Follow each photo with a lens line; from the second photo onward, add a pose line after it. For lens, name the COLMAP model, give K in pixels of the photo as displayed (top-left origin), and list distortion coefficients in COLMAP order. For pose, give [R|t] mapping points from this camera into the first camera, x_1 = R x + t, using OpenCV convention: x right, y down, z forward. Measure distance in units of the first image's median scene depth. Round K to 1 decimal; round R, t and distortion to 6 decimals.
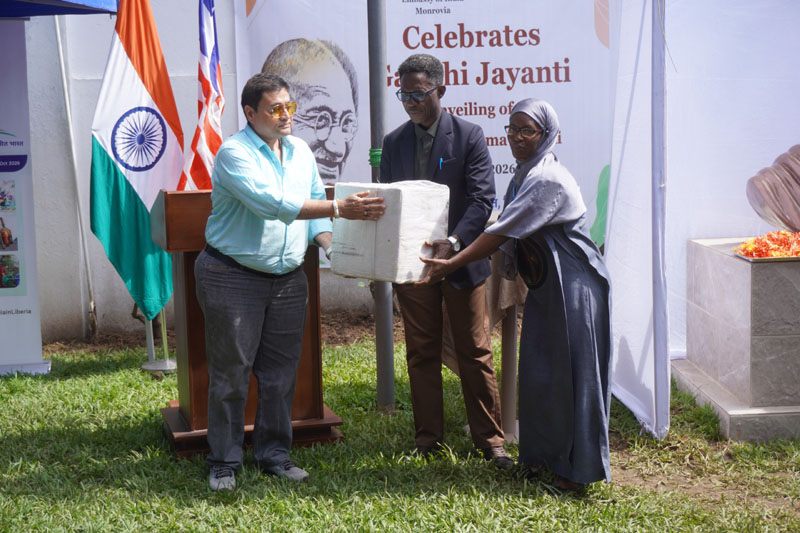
lens RADIAL K [[1217.8, 0, 400.0], [0, 1217.8, 266.5], [0, 0, 1]] dist [-0.002681, 0.017401]
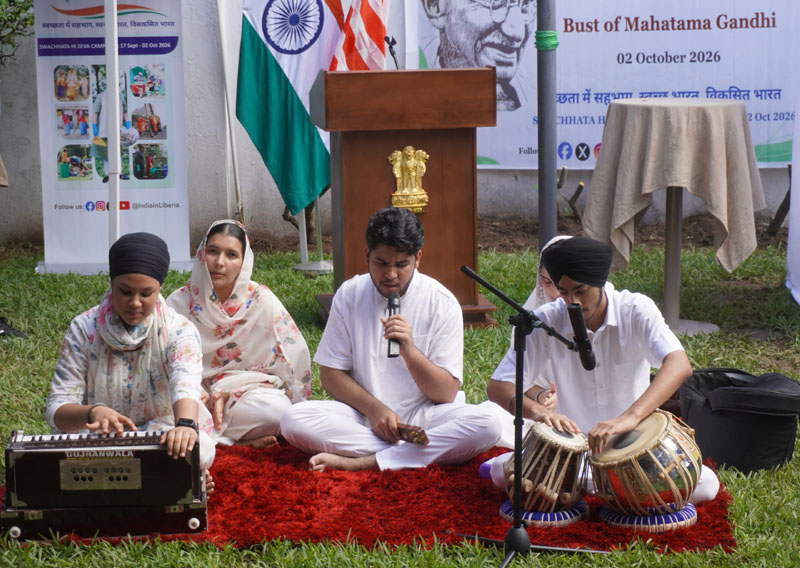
lens RADIAL K [[1712.8, 0, 403.8], [0, 1712.8, 322.8], [0, 0, 1]] dist [0.056872, -0.327055]
pose [[0.990128, 0.029787, -0.136968, 0.045091], [-0.020402, 0.997379, 0.069421, 0.028605], [0.138676, -0.065941, 0.988140, -0.252402]]
